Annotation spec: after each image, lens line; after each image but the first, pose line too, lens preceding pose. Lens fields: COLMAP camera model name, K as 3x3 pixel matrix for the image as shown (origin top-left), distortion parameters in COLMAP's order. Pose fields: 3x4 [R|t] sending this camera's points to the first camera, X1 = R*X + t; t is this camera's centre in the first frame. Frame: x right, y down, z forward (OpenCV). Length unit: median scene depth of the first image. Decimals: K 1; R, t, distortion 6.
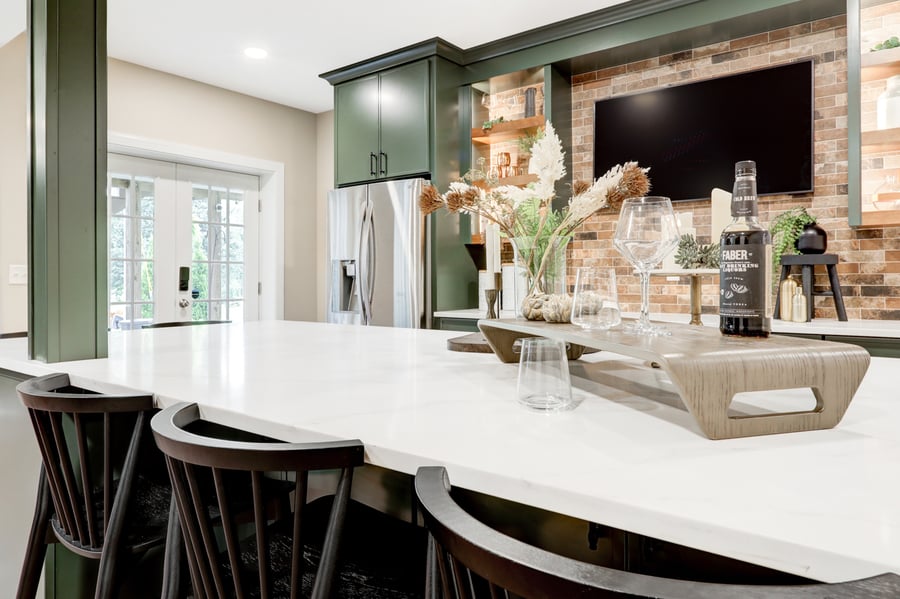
lens RADIAL K [[605.5, 0, 447.0], [0, 605.5, 278.4], [0, 0, 1]] dist [-0.000871, 0.001810]
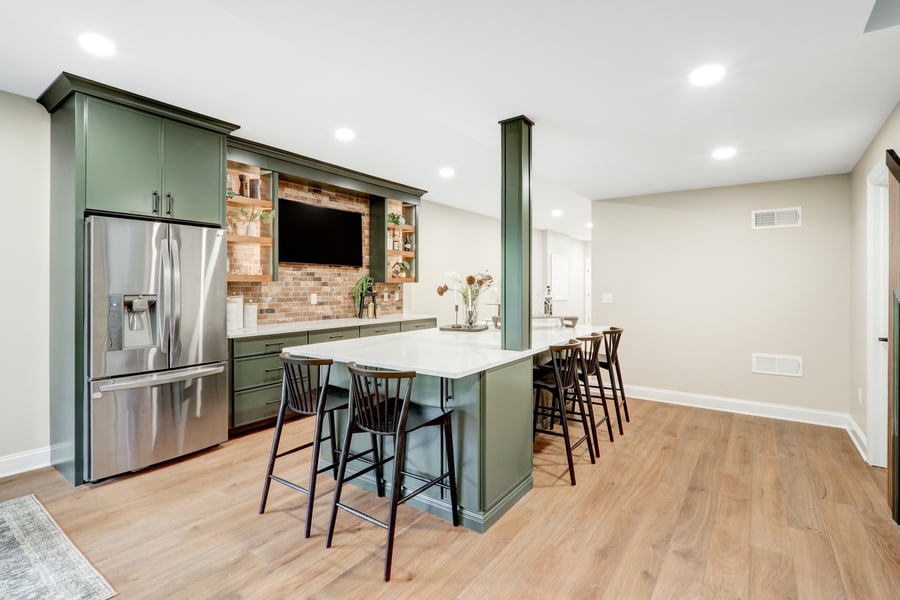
lens RADIAL K [[429.0, 0, 447.4], [0, 429.0, 285.1], [0, 0, 1]] dist [-0.000647, -0.000468]
pose [[-0.035886, -0.002201, 0.999353, -0.933412], [-0.010492, 0.999943, 0.001826, -0.058442], [-0.999301, -0.010420, -0.035907, 0.557147]]
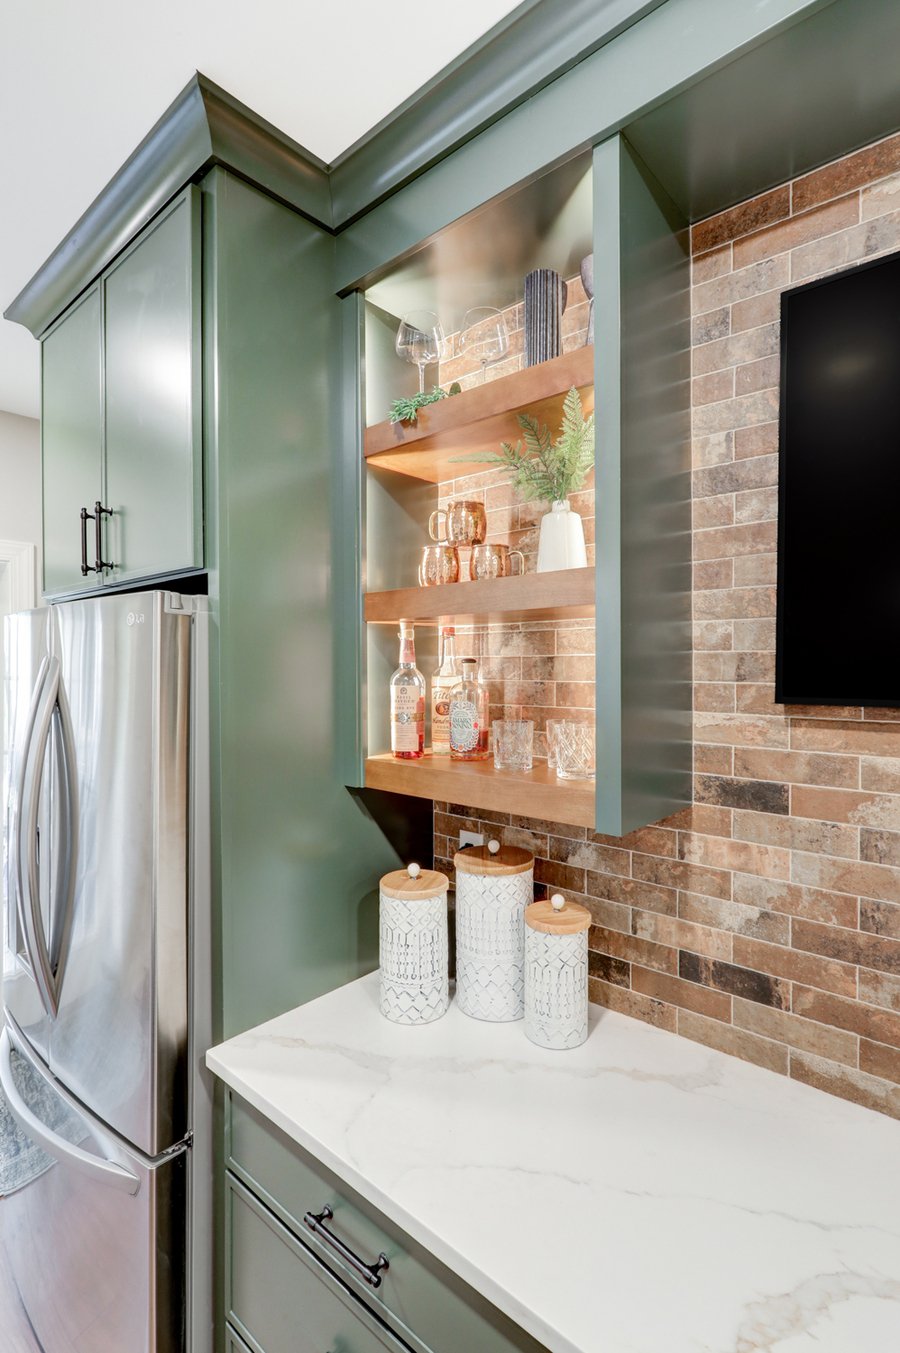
lens RADIAL K [[645.0, 0, 450.0], [0, 645.0, 676.5], [0, 0, 1]] dist [-0.000647, -0.000468]
pose [[0.997903, 0.001316, -0.064718, 0.113223], [0.000058, 0.999775, 0.021215, -0.128780], [0.064731, -0.021175, 0.997678, 0.688991]]
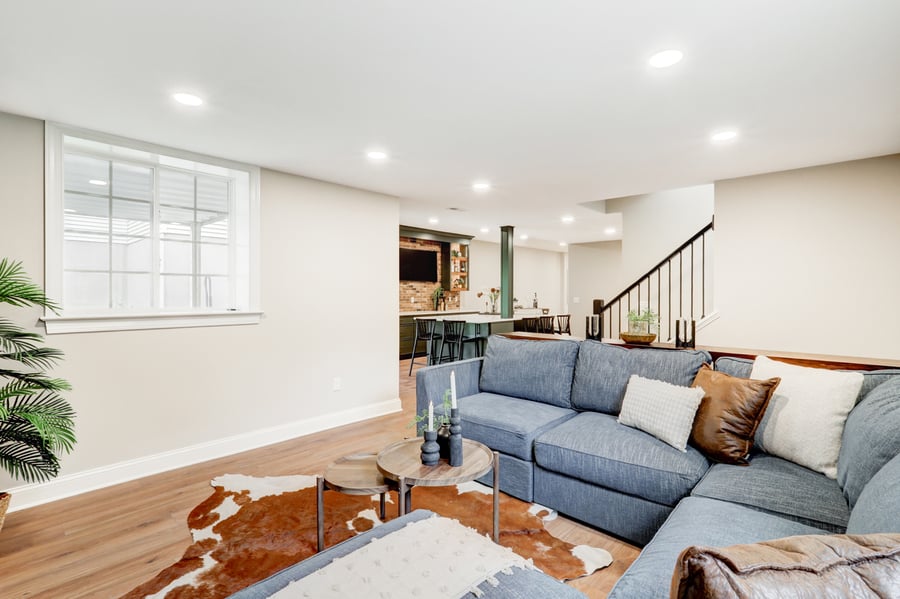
lens RADIAL K [[433.8, 0, 449.7], [0, 433.8, 303.2], [0, 0, 1]] dist [0.002027, 0.000835]
pose [[0.084965, -0.026620, 0.996028, -2.002511], [-0.011916, 0.999544, 0.027730, -0.061011], [-0.996313, -0.014225, 0.084609, 0.500901]]
